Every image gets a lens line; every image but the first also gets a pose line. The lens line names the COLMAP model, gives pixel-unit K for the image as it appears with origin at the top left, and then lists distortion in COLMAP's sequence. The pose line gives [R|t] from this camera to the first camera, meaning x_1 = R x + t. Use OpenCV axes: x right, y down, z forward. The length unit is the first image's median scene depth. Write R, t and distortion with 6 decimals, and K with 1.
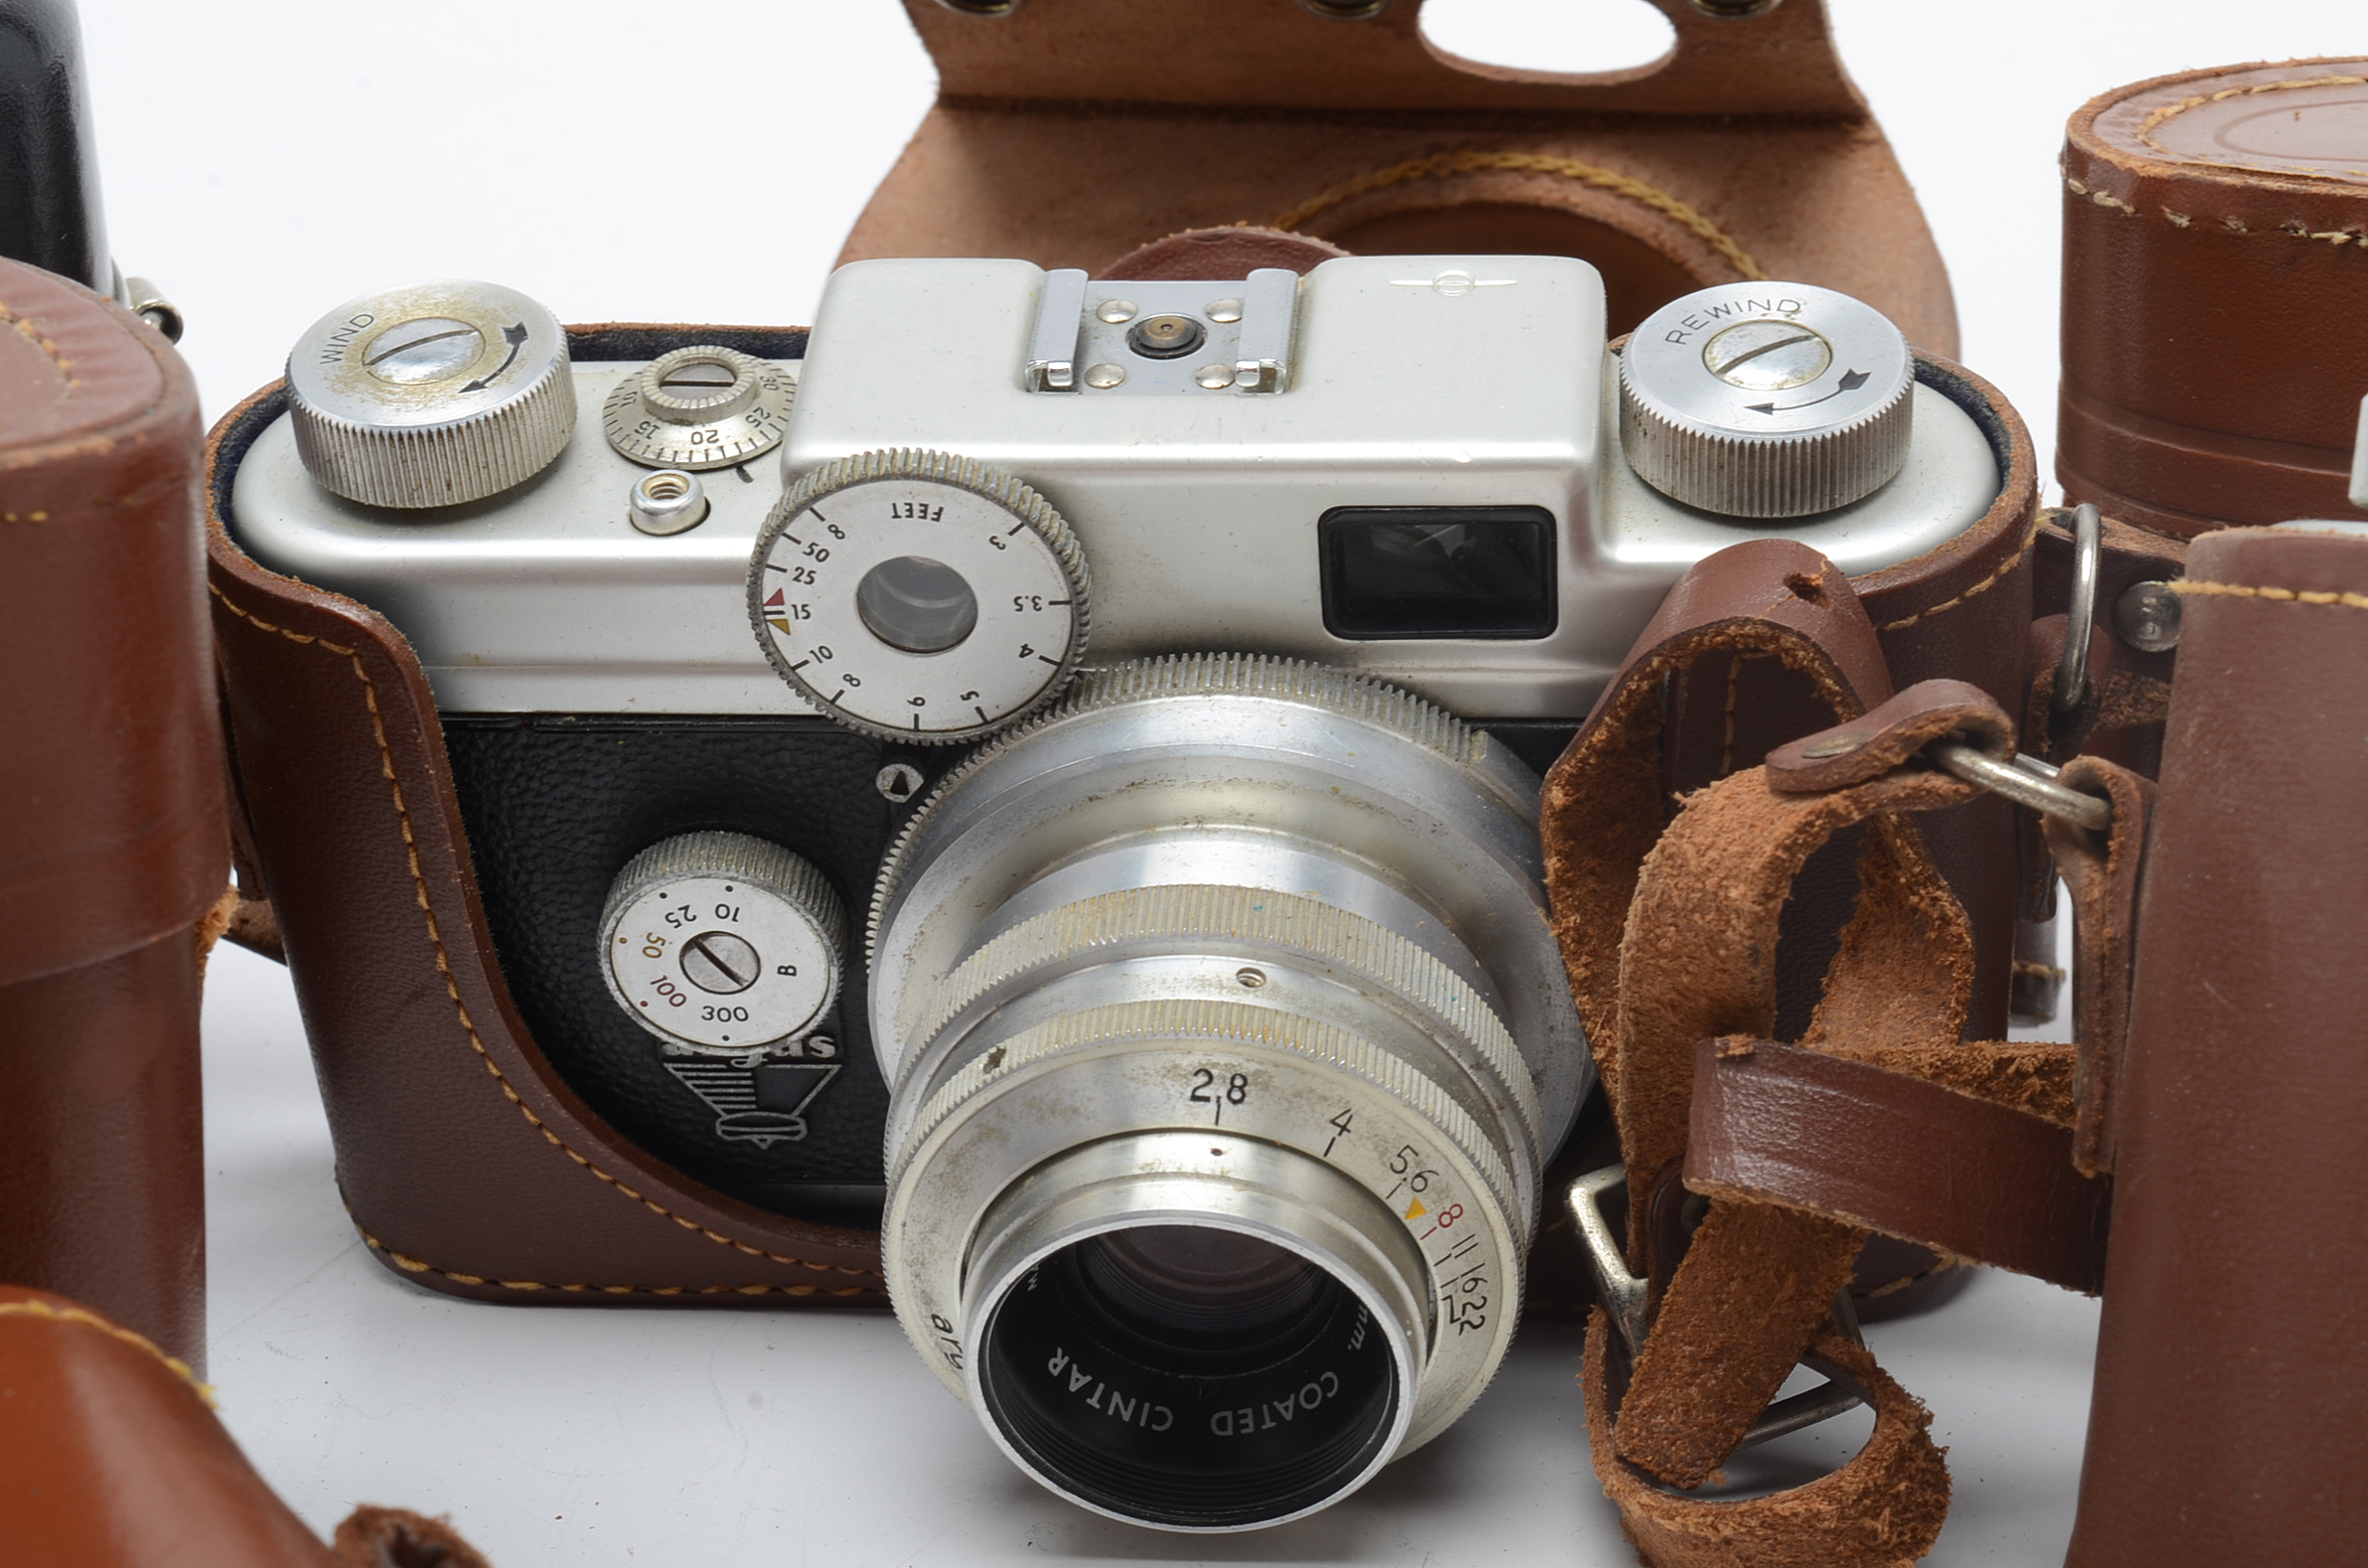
lens RADIAL K [[4803.4, 0, 1184.0], [0, 4803.4, 784.0], [0, 0, 1]] dist [-0.008901, -0.209353]
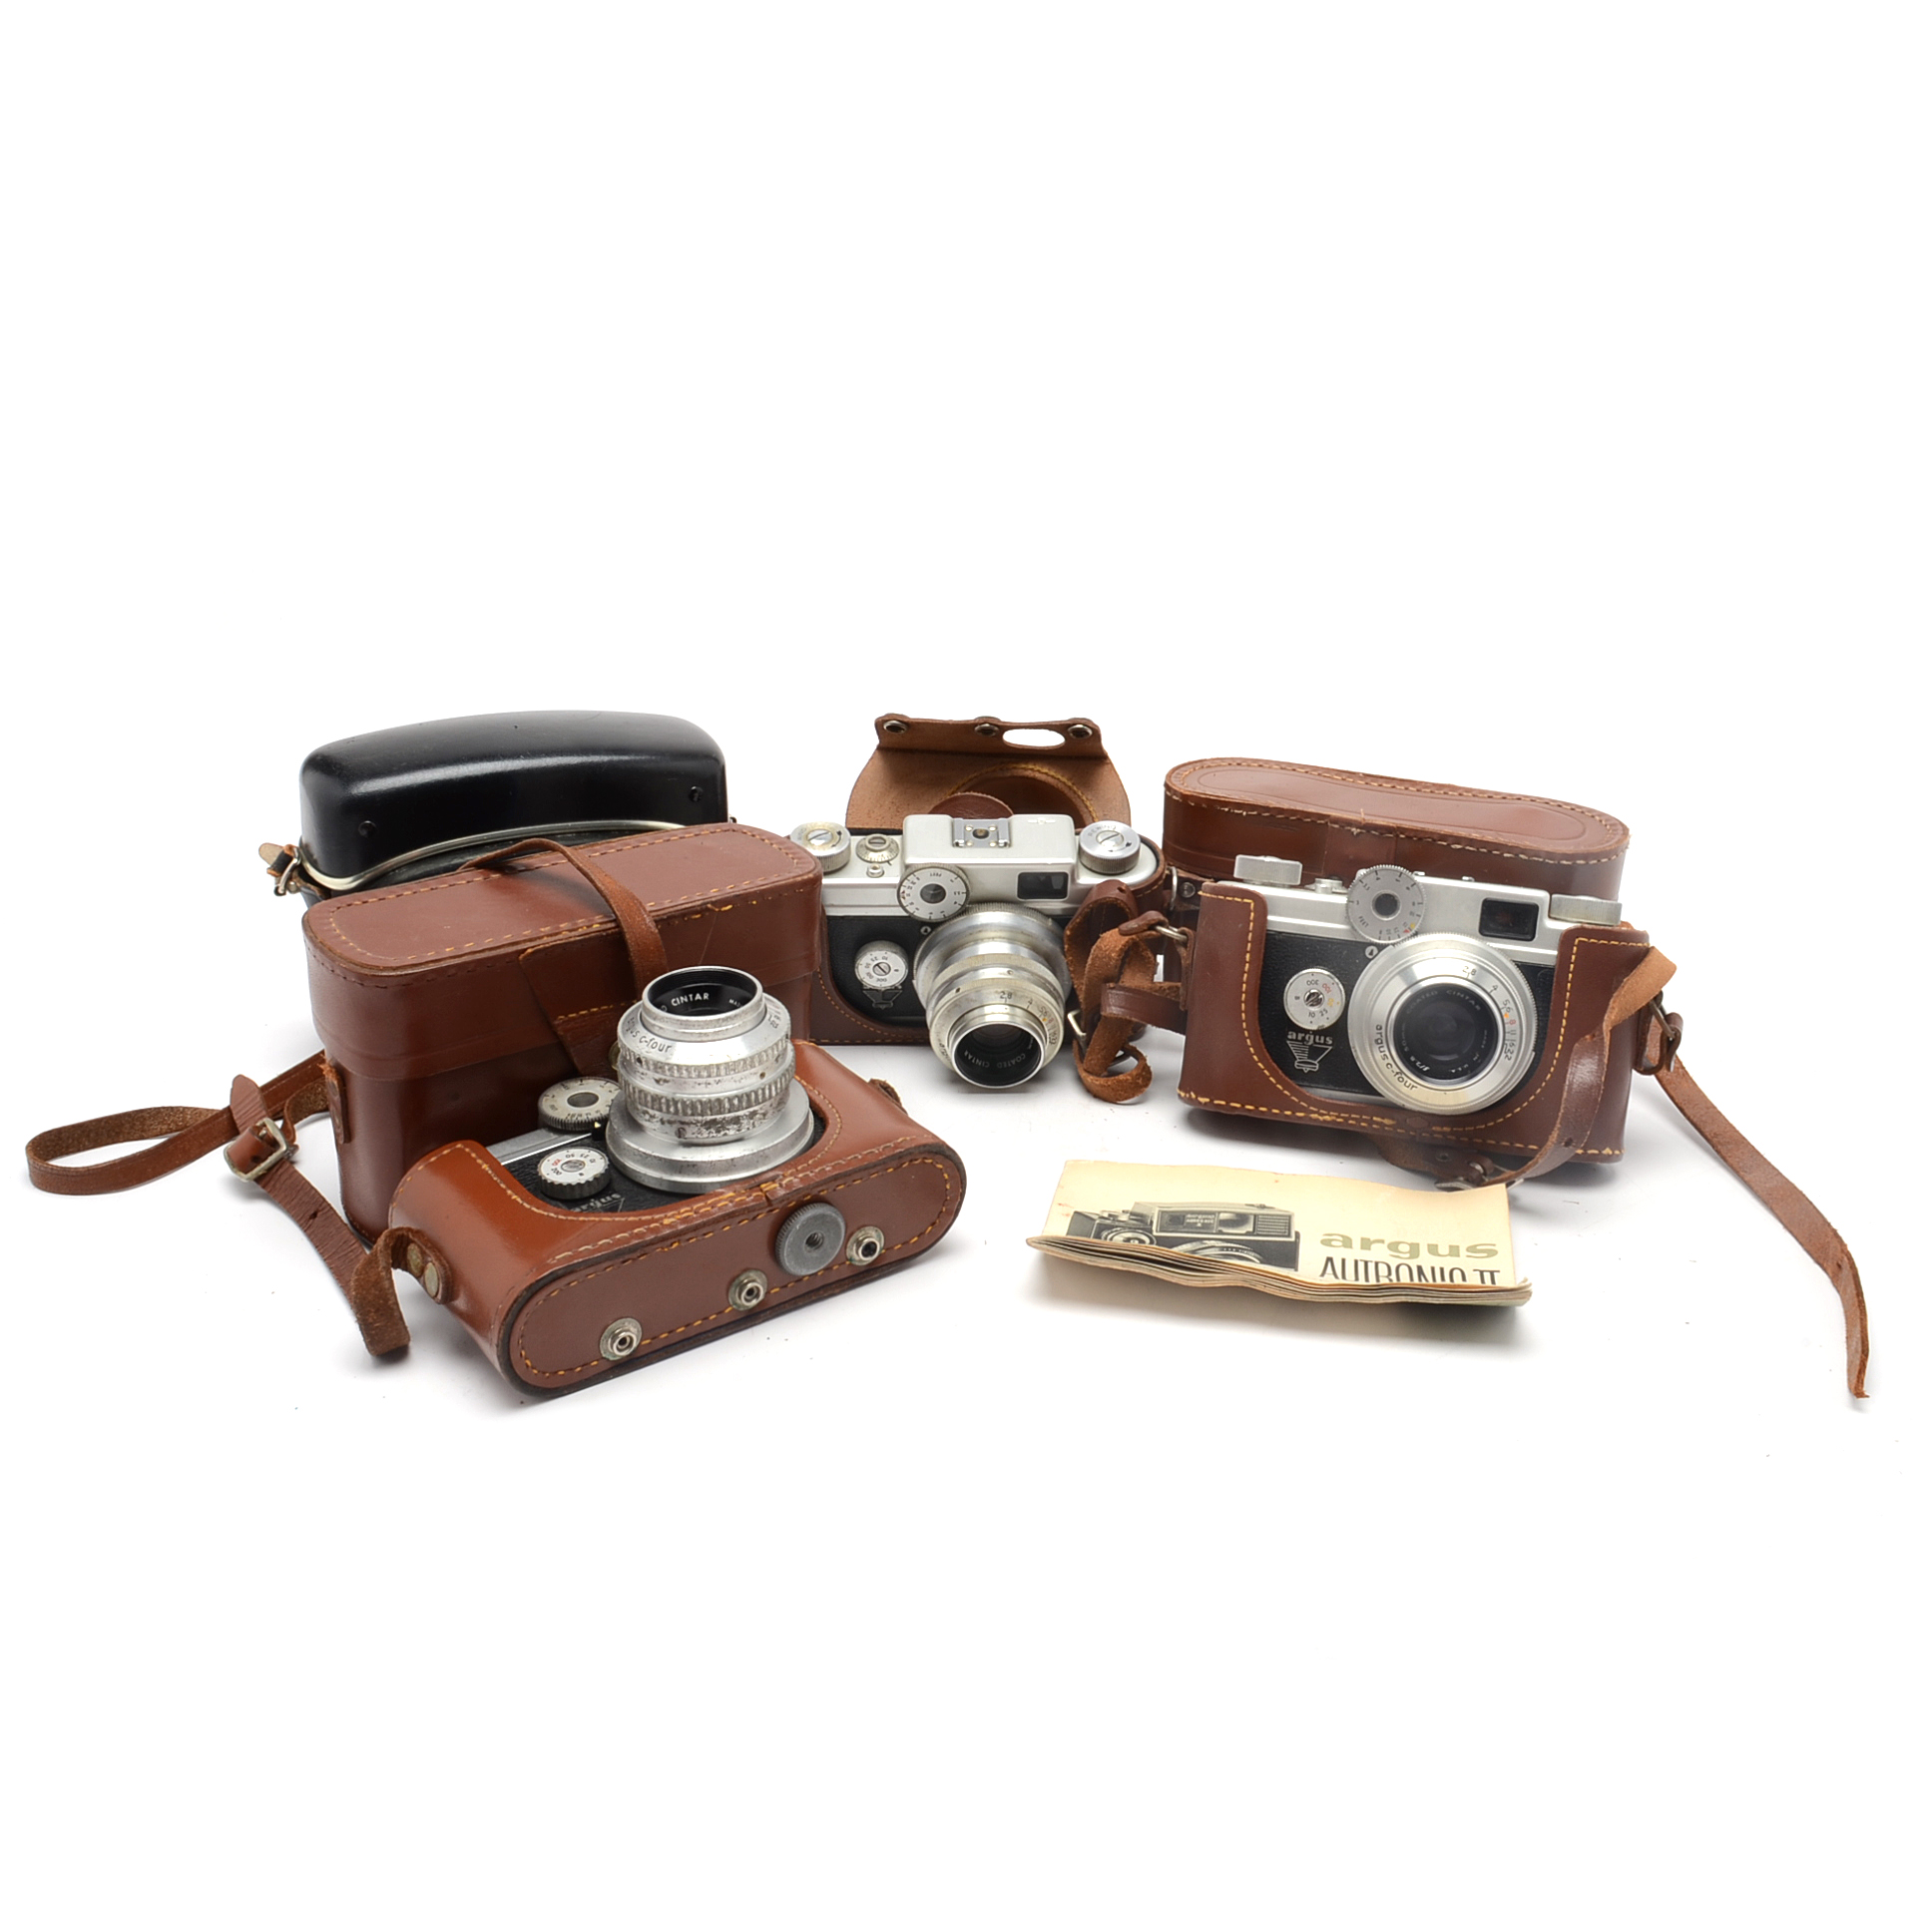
lens RADIAL K [[1956.9, 0, 966.0], [0, 1956.9, 966.0], [0, 0, 1]] dist [0.005057, -0.002055]
pose [[0.990708, -0.015599, 0.135107, -0.290277], [0.007706, 0.998243, 0.058747, -0.080546], [-0.135786, -0.057160, 0.989088, -0.923626]]
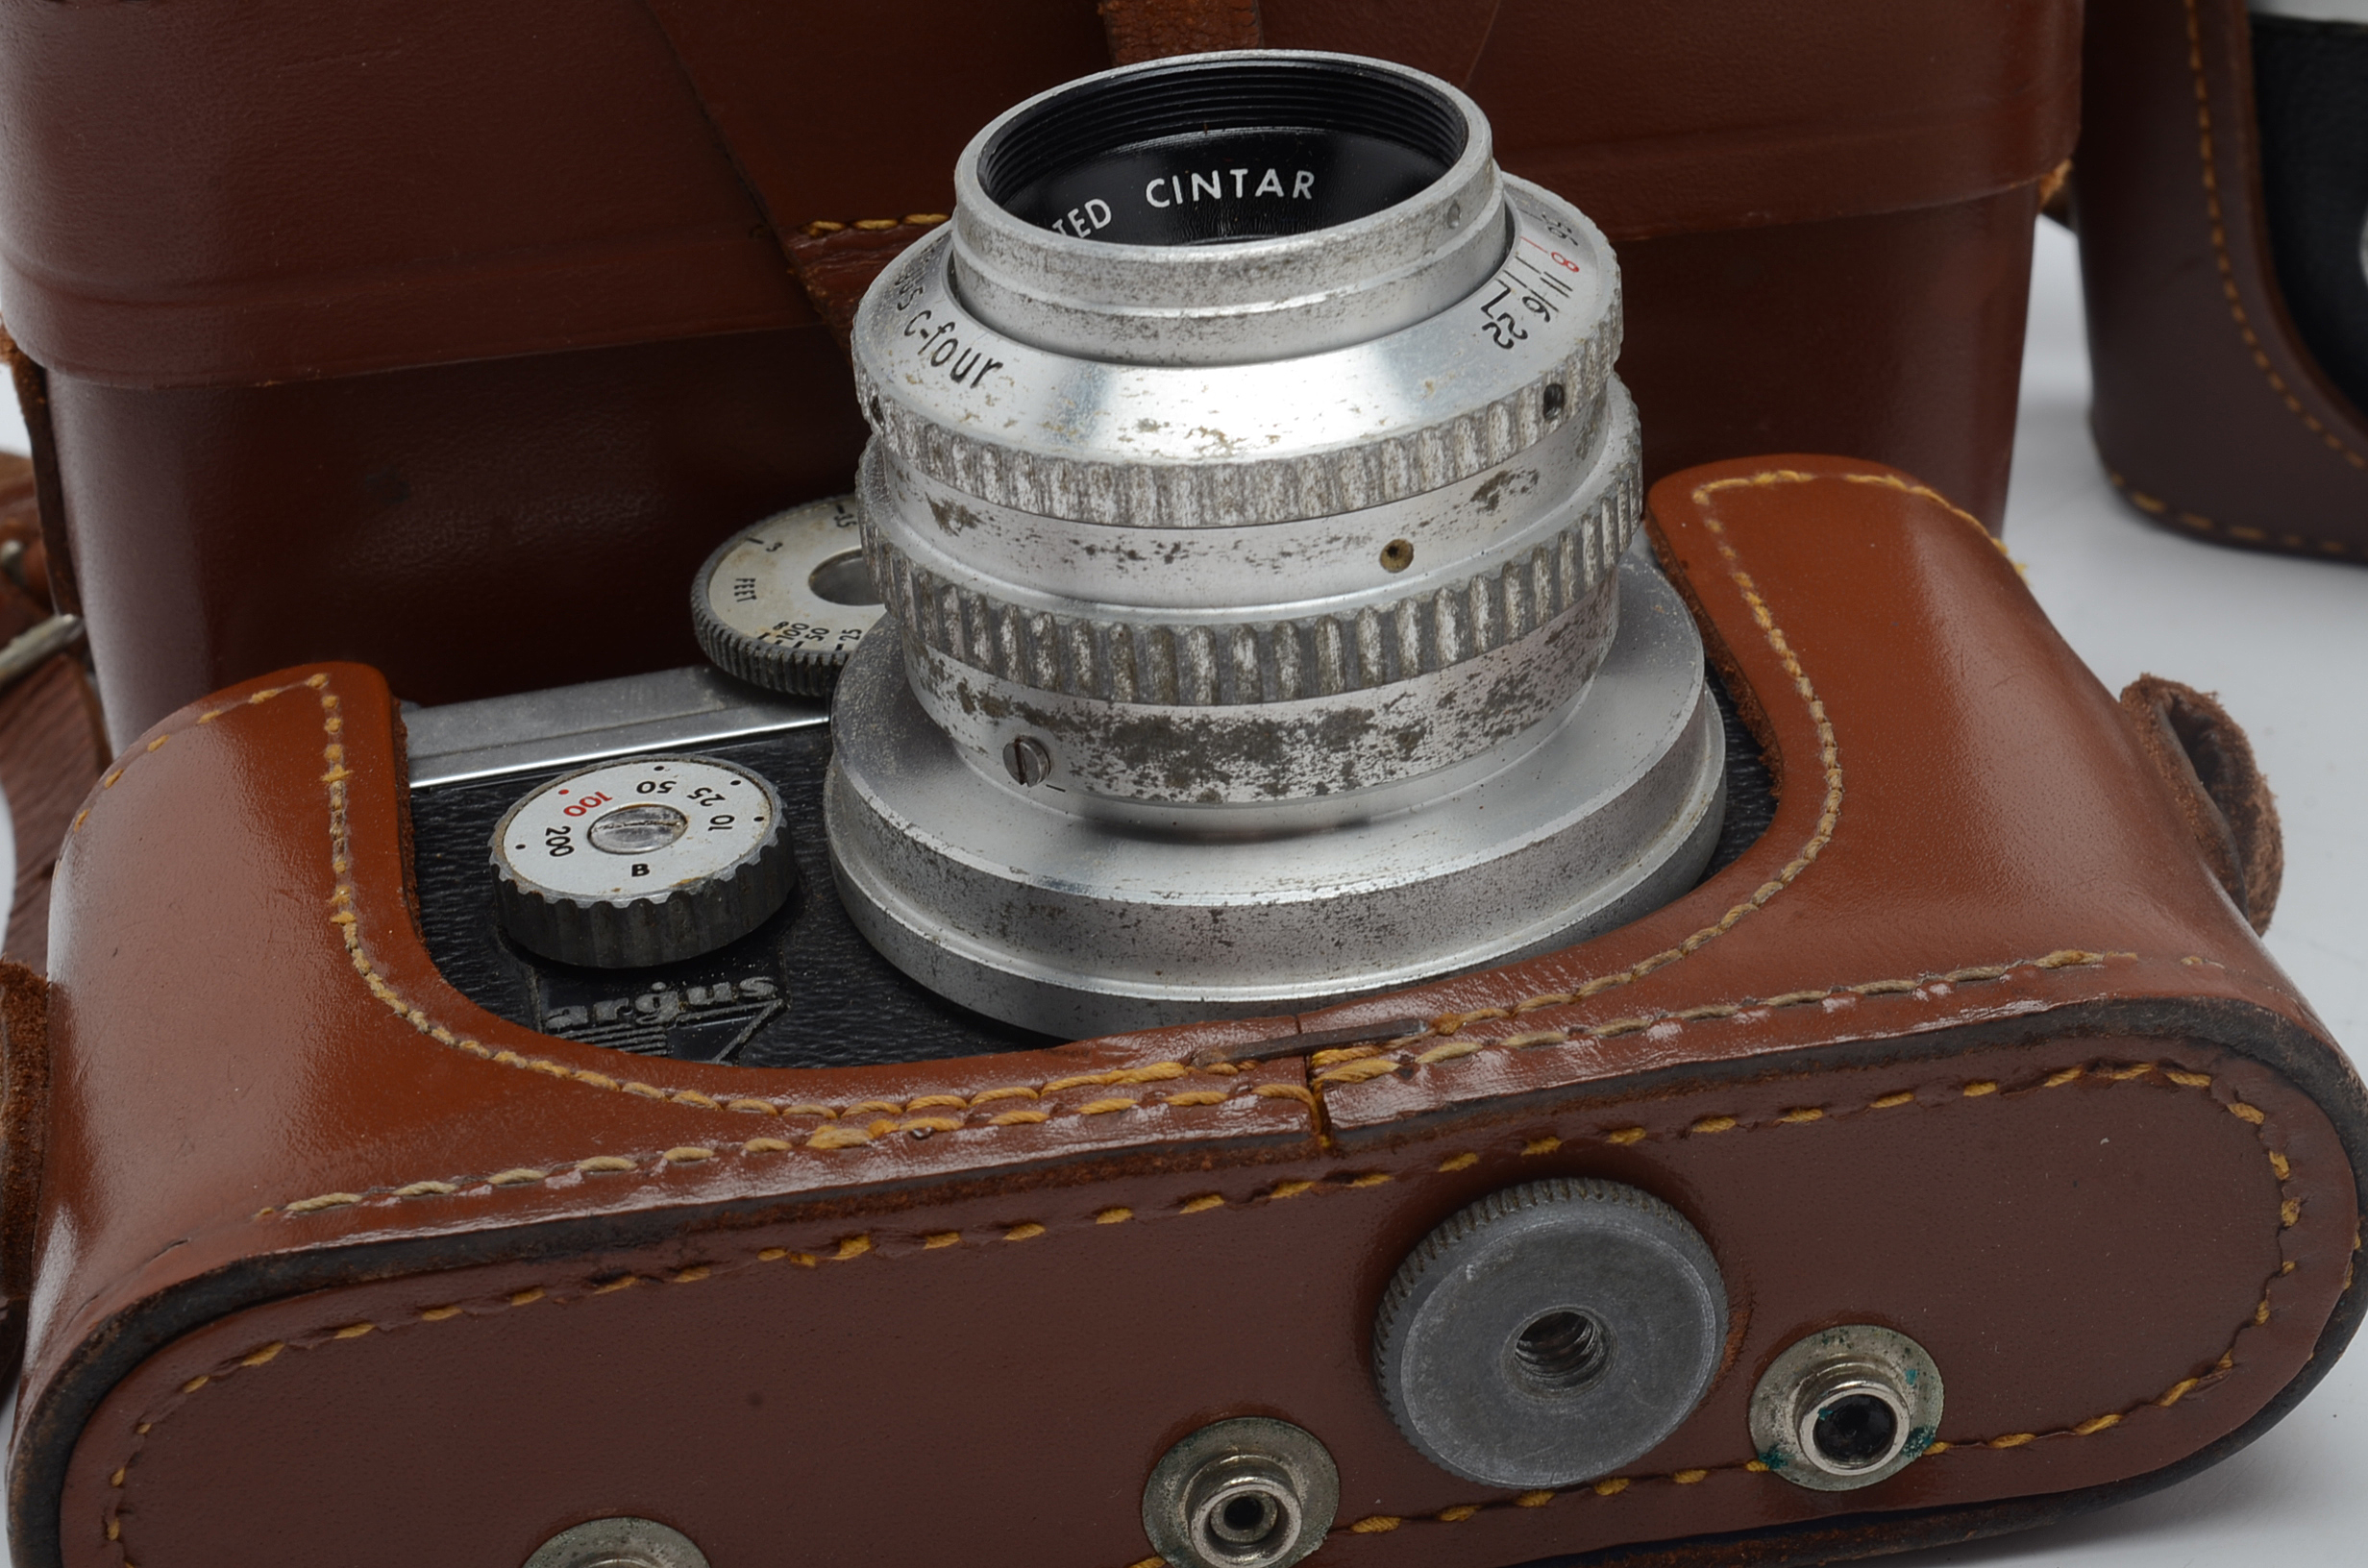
lens RADIAL K [[4803.4, 0, 1184.0], [0, 4803.4, 784.0], [0, 0, 1]] dist [-0.008901, -0.209353]
pose [[0.941497, 0.132243, -0.309992, -0.018143], [-0.086141, 0.983673, 0.158012, 0.006890], [0.325827, -0.122065, 0.937516, -0.165990]]
